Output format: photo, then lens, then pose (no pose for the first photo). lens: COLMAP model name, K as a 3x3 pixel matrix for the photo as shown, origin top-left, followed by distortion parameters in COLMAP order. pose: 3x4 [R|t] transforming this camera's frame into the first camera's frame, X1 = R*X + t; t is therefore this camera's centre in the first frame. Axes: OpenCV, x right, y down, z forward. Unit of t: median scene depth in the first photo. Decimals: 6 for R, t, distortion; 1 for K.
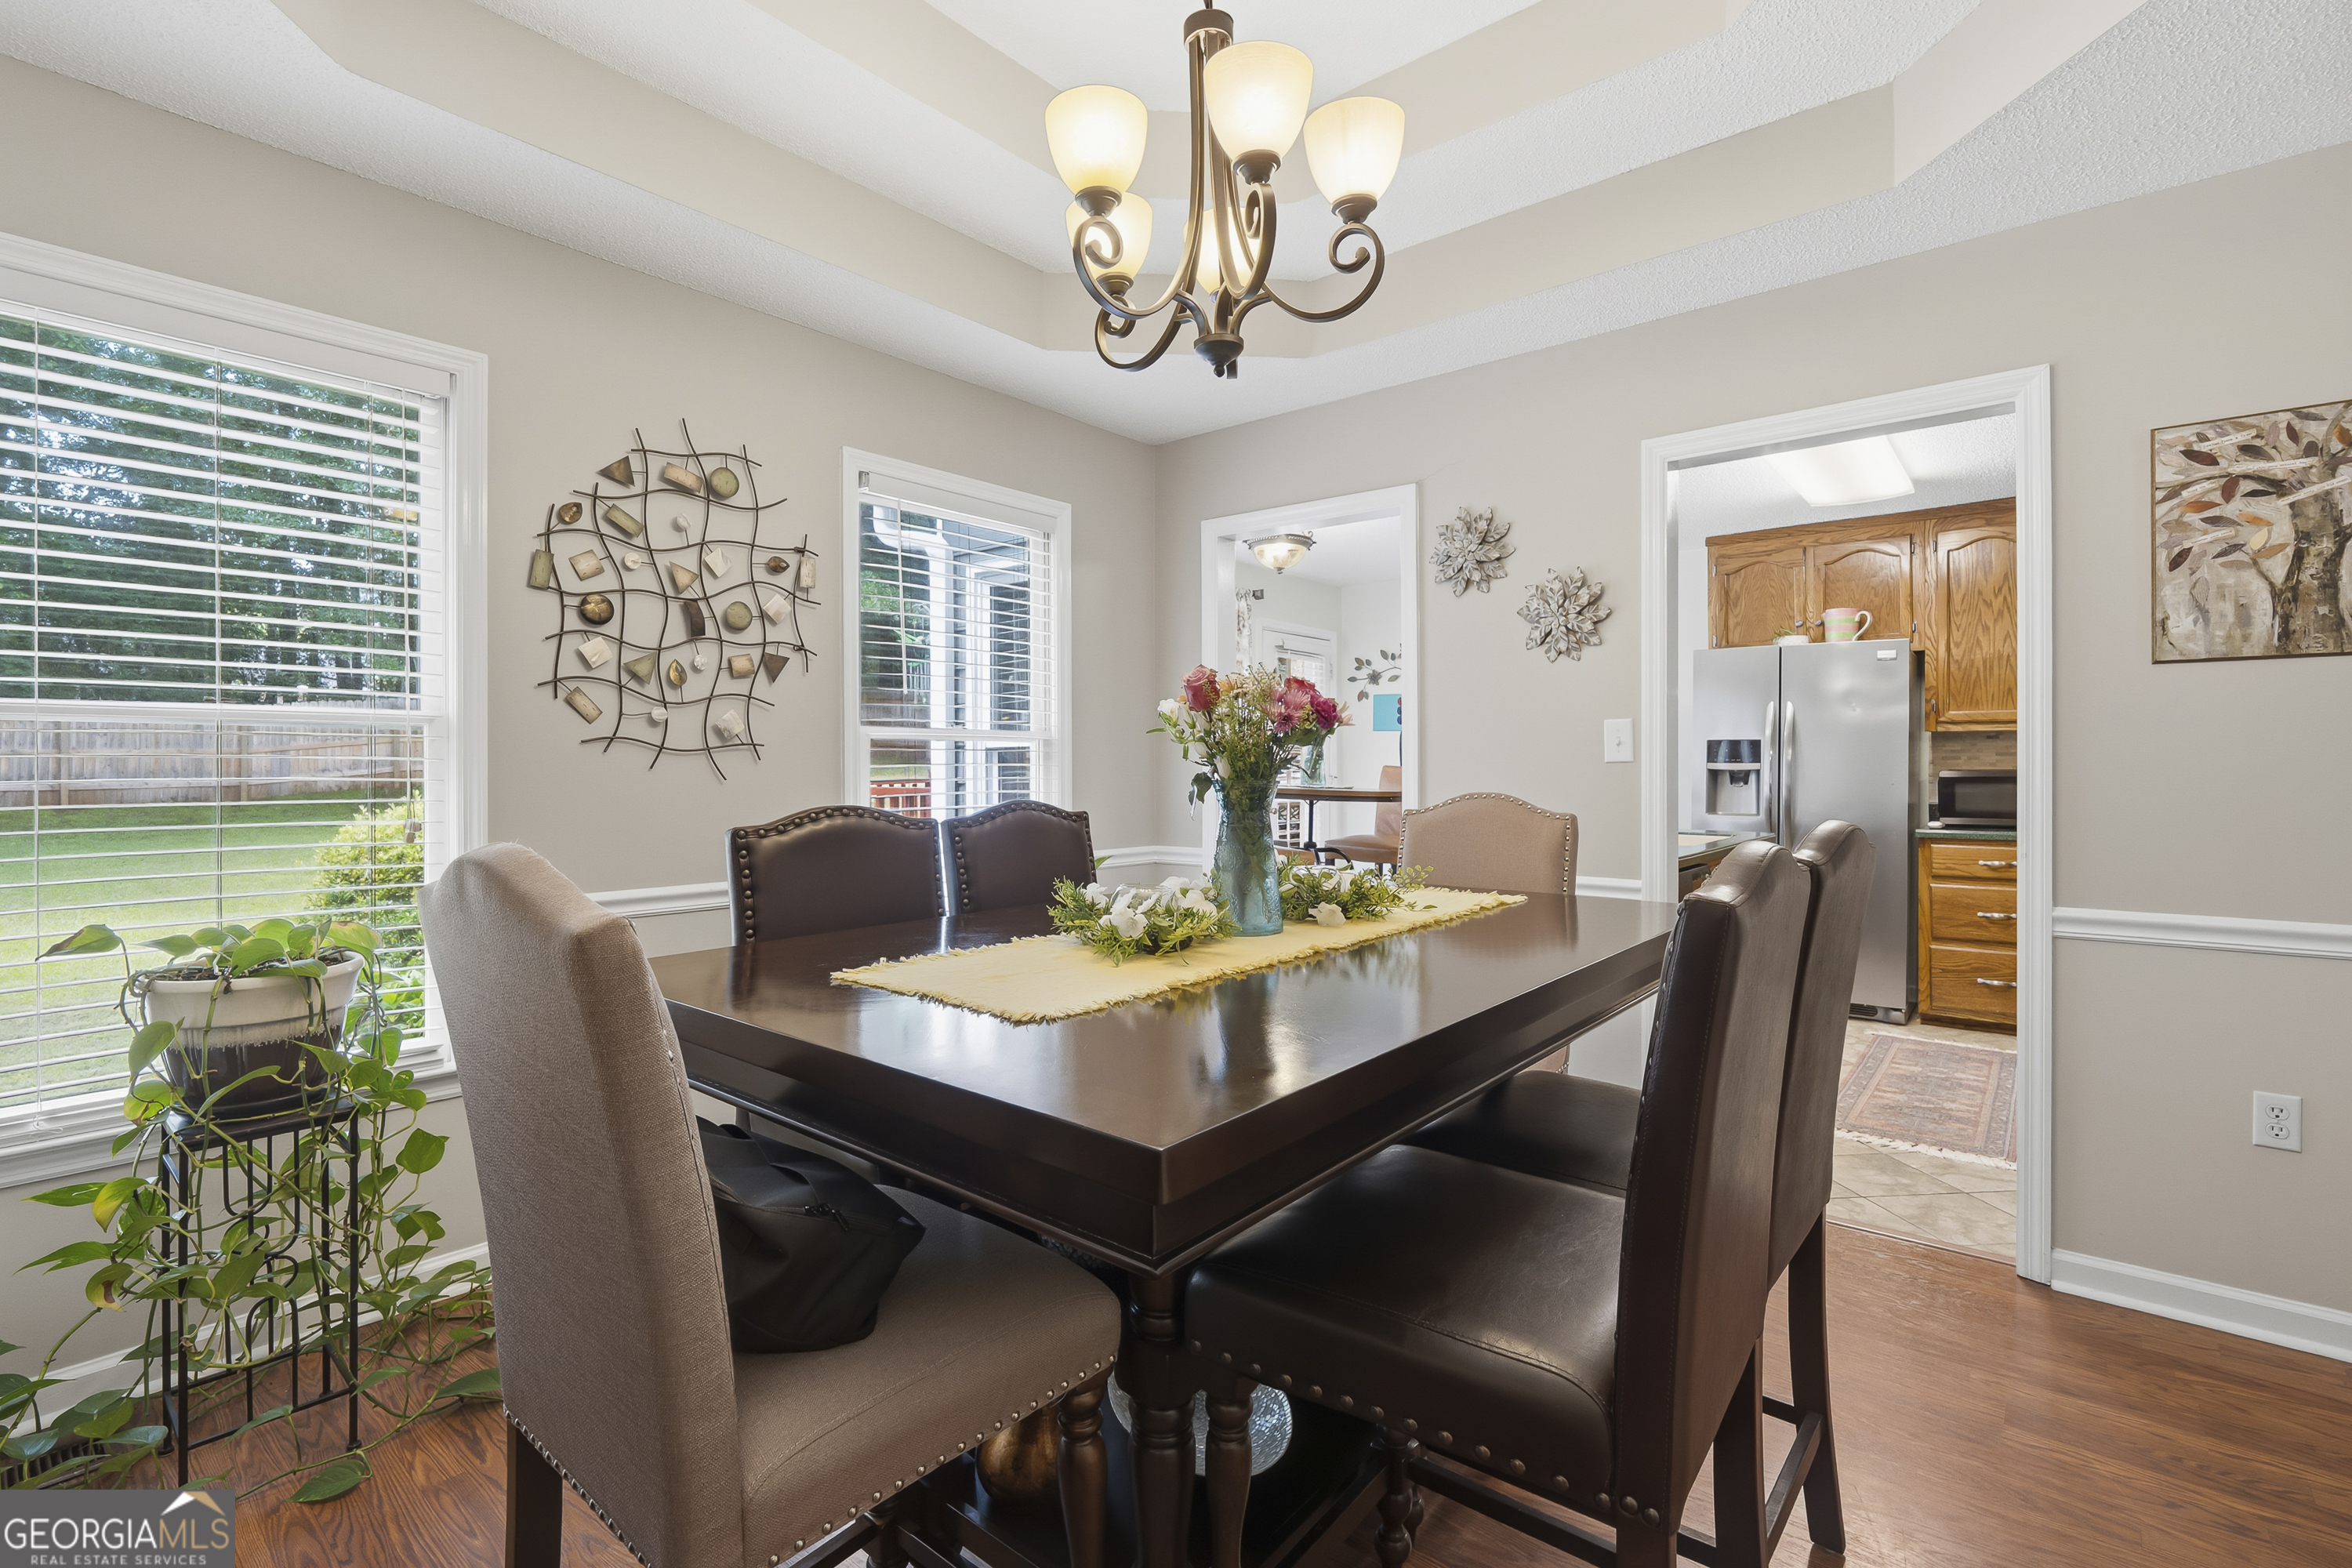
lens RADIAL K [[1063.9, 0, 1178.2], [0, 1063.9, 764.8], [0, 0, 1]] dist [-0.011660, 0.003013]
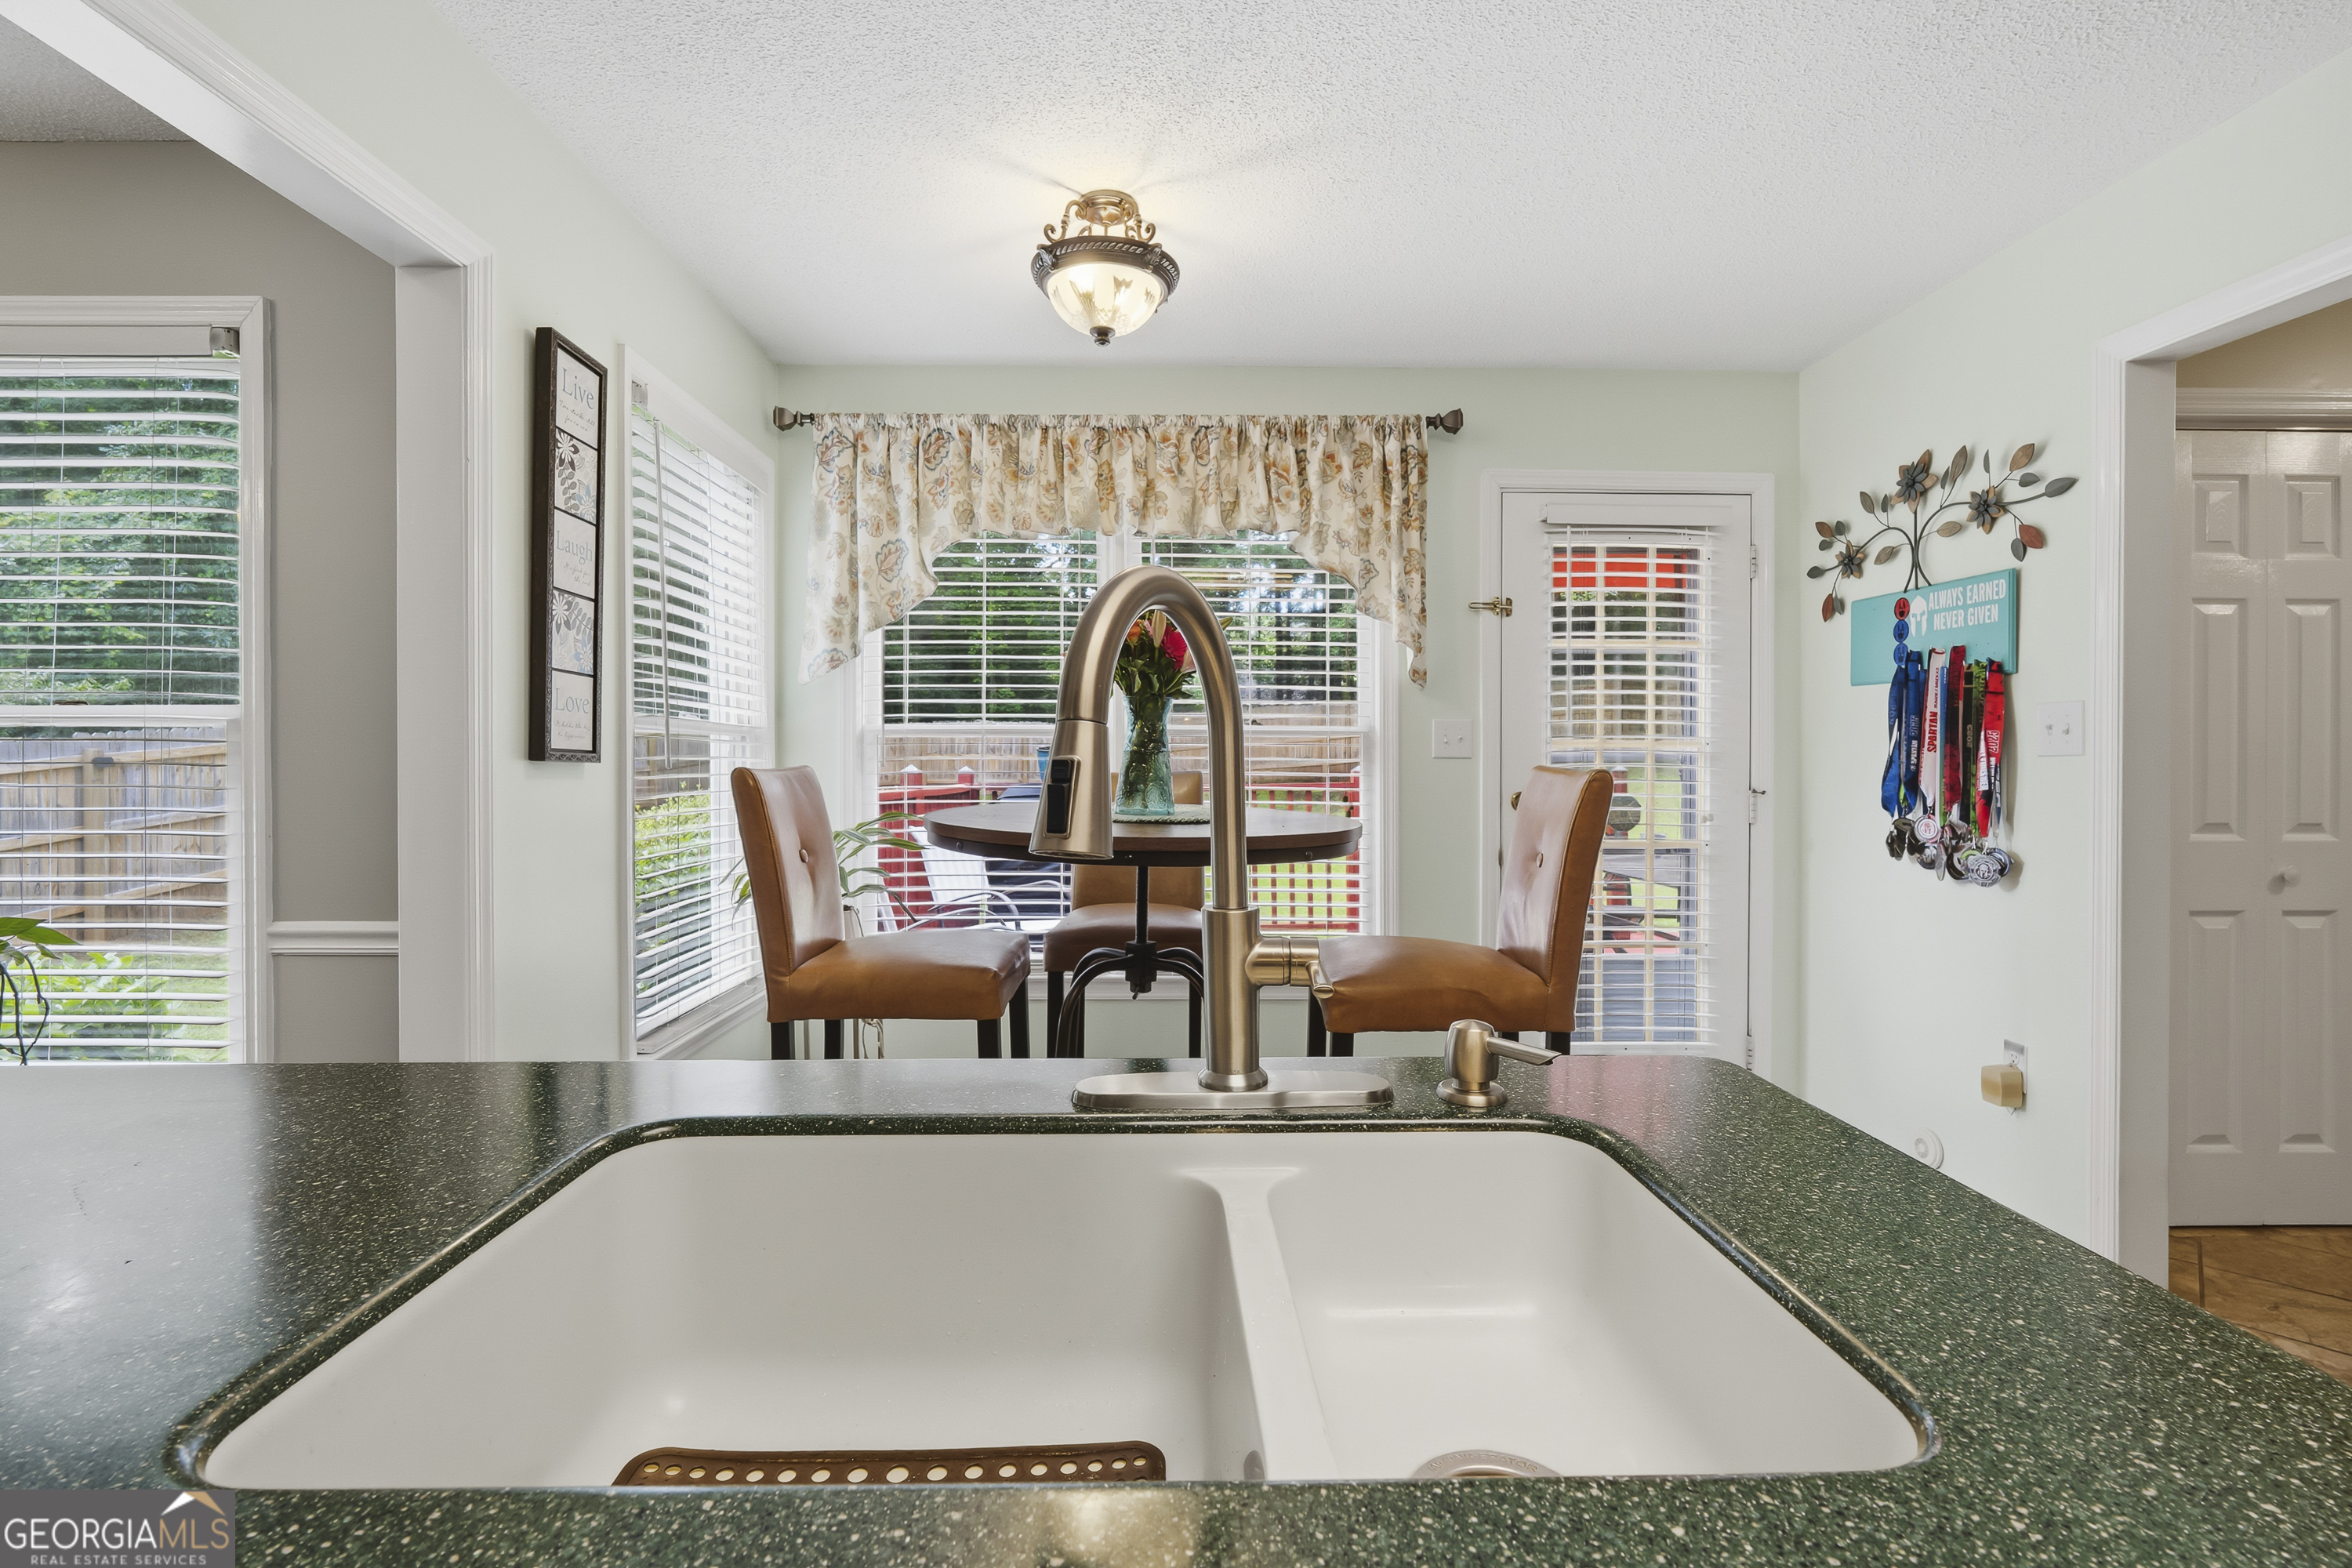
lens RADIAL K [[1063.9, 0, 1181.1], [0, 1063.9, 771.8], [0, 0, 1]] dist [-0.011660, 0.003013]
pose [[0.664843, 0.005544, -0.746963, 0.785749], [-0.000059, 0.999973, 0.007370, -0.000003], [0.746983, -0.004855, 0.664825, 1.245668]]
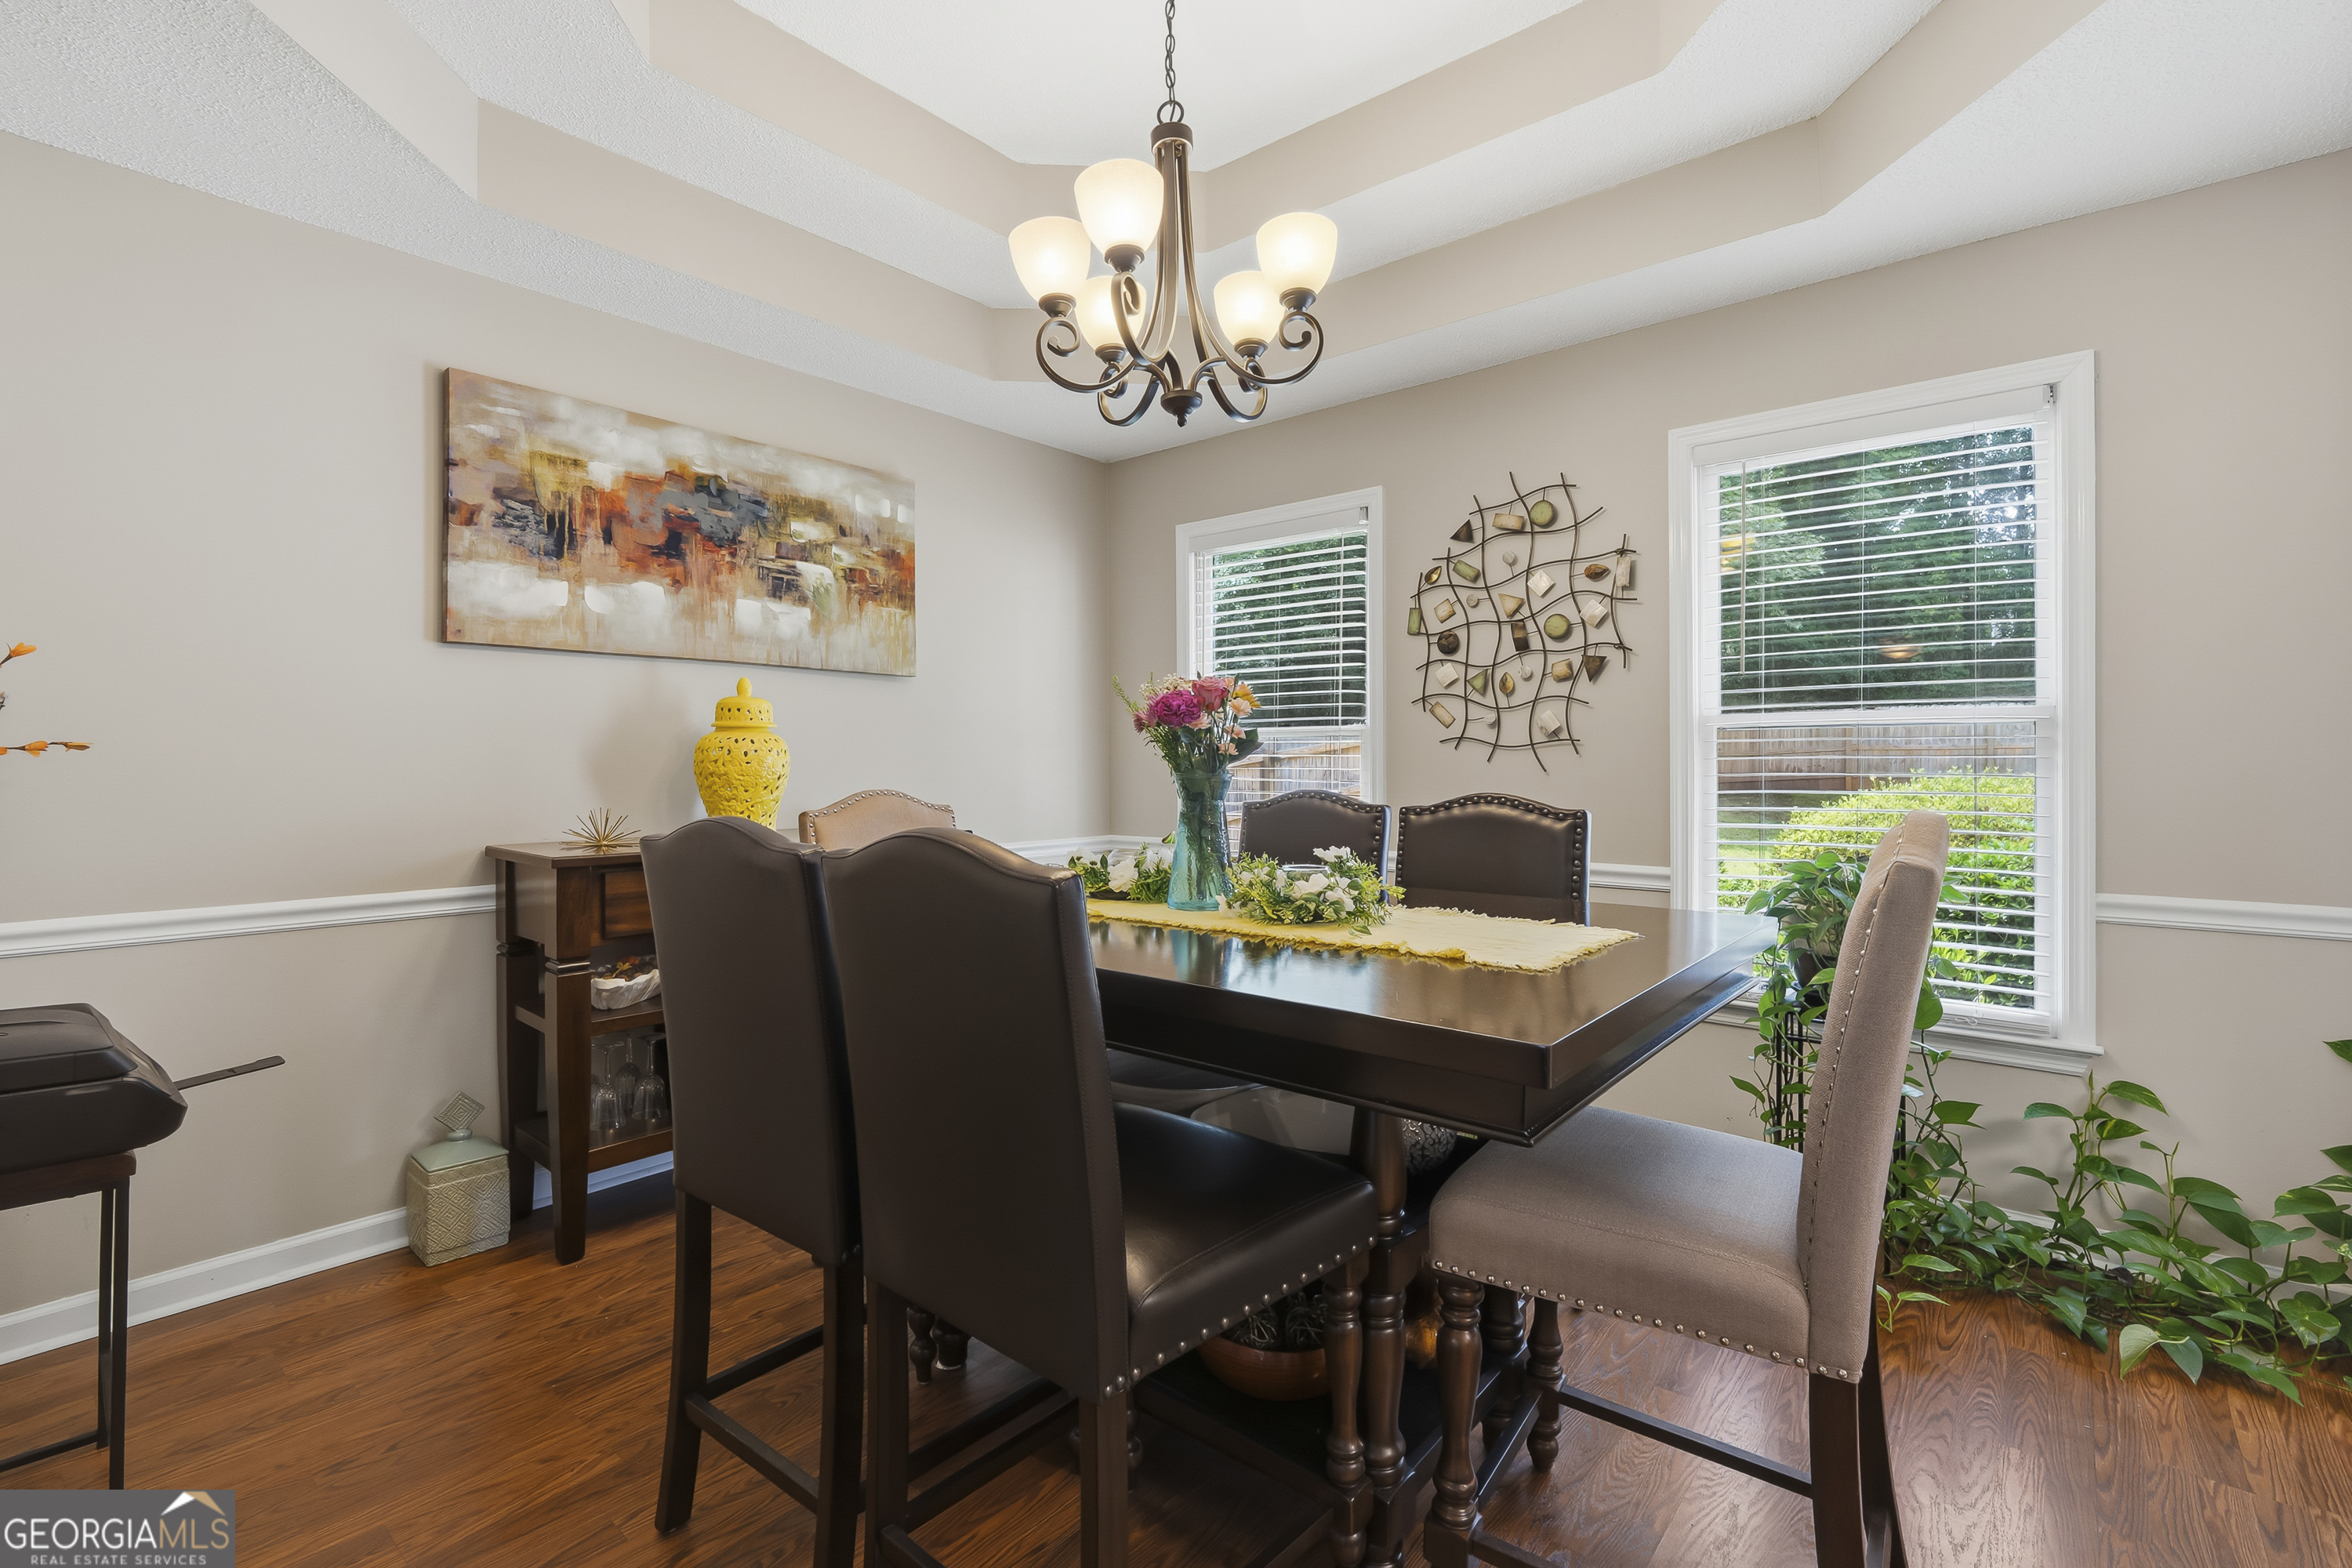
lens RADIAL K [[1063.9, 0, 1193.2], [0, 1063.9, 762.5], [0, 0, 1]] dist [-0.011660, 0.003013]
pose [[0.006577, 0.004316, -0.999969, 0.685073], [0.006682, 0.999968, 0.004360, -0.003162], [0.999956, -0.006710, 0.006548, 0.581955]]
